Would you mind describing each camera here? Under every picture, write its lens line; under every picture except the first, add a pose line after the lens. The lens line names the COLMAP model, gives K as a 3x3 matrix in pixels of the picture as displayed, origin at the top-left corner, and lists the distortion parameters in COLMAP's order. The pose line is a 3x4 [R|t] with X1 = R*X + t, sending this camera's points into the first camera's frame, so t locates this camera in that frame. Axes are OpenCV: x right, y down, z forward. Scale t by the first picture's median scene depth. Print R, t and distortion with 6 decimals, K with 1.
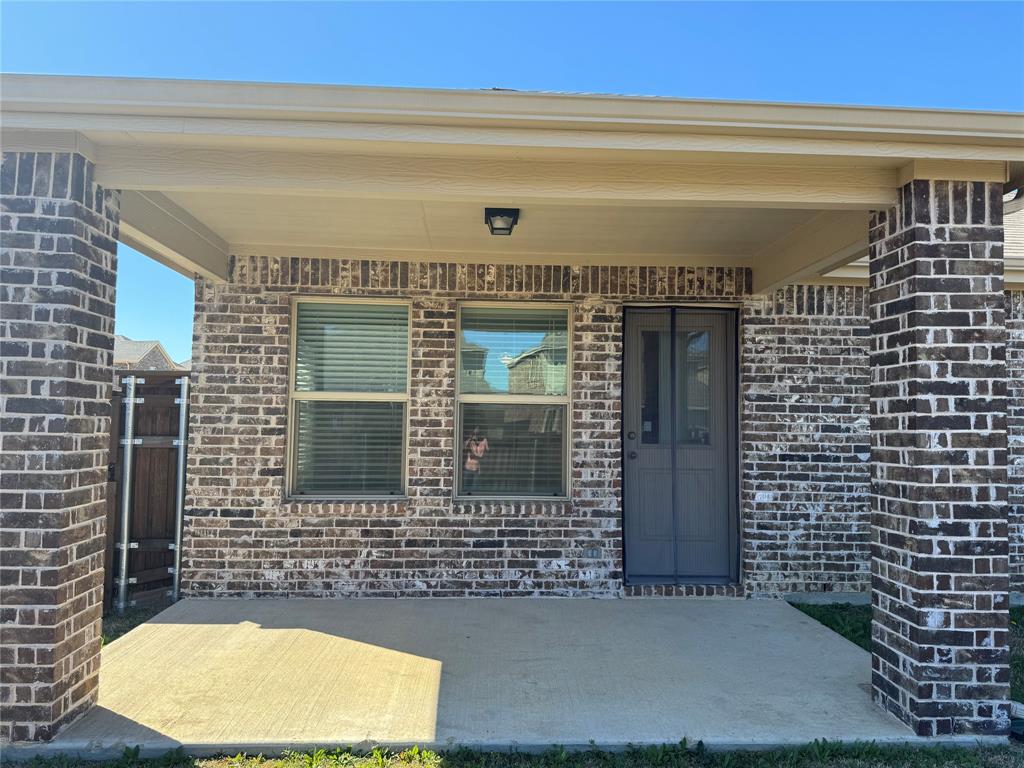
lens RADIAL K [[706.4, 0, 512.0], [0, 706.4, 384.0], [0, 0, 1]] dist [0.134731, -0.210772]
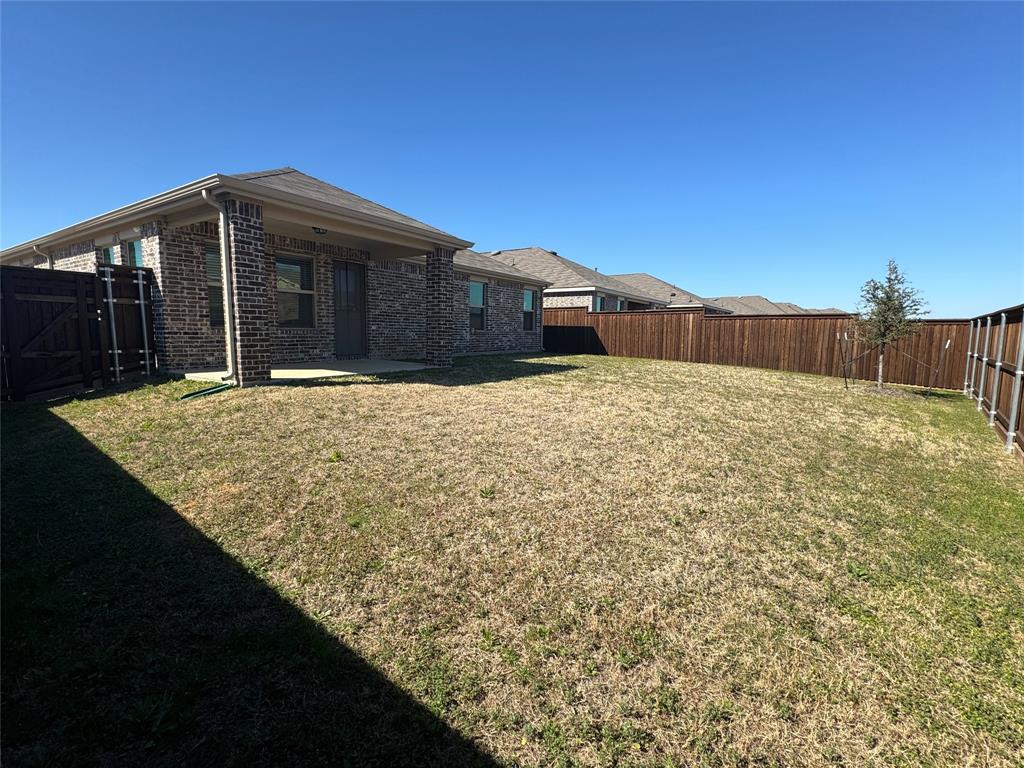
lens RADIAL K [[470.3, 0, 512.0], [0, 470.3, 384.0], [0, 0, 1]] dist [-0.000311, -0.000207]
pose [[0.586687, -0.095807, 0.804127, -0.999841], [-0.053925, 0.986151, 0.156838, 0.046456], [-0.808017, -0.135378, 0.573395, -0.721931]]
